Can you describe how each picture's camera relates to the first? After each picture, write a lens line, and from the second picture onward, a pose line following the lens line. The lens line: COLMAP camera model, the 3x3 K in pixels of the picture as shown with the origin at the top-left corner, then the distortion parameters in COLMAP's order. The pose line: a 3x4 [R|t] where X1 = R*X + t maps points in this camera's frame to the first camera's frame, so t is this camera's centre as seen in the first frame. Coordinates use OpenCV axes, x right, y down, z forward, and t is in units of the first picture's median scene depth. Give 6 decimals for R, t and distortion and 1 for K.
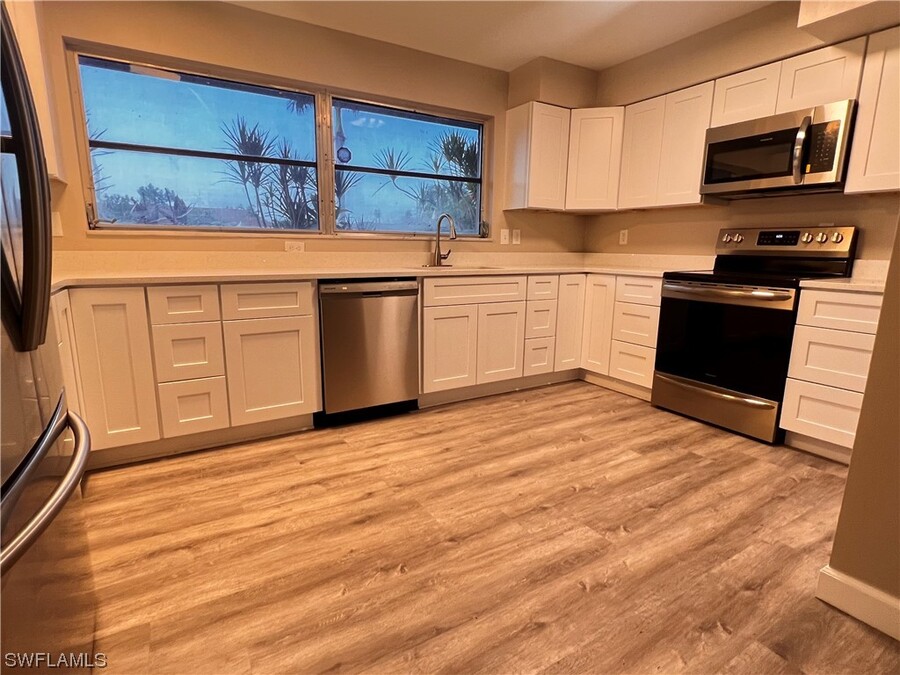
lens RADIAL K [[487.7, 0, 442.2], [0, 487.7, 338.4], [0, 0, 1]] dist [-0.008833, 0.000988]
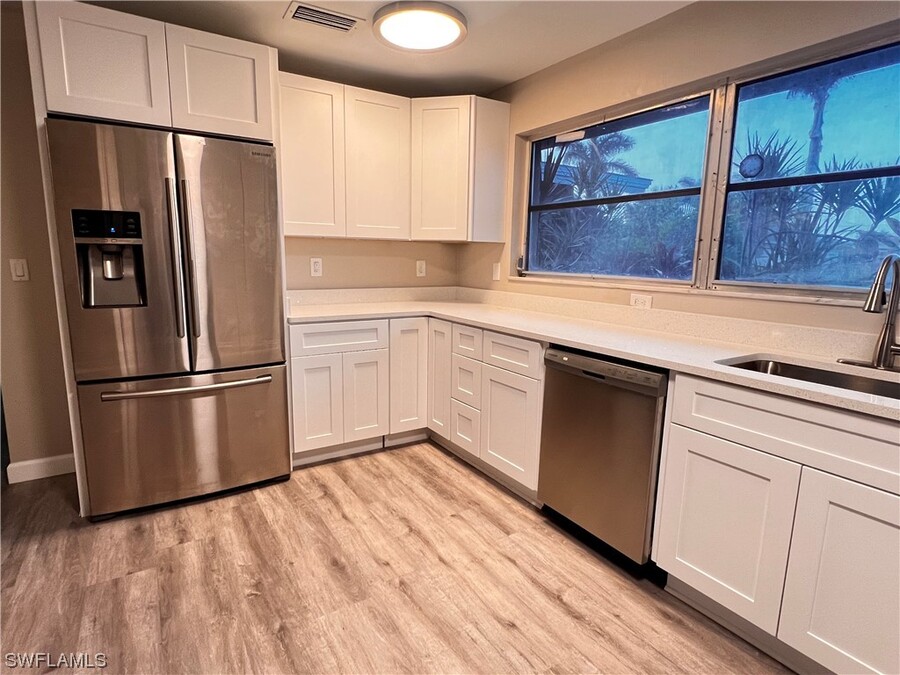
lens RADIAL K [[487.7, 0, 441.5], [0, 487.7, 337.2], [0, 0, 1]] dist [-0.008833, 0.000988]
pose [[0.006127, 0.154672, -0.987947, 0.692095], [-0.202330, 0.967723, 0.150251, -0.261767], [0.979298, 0.198971, 0.037224, 0.942616]]
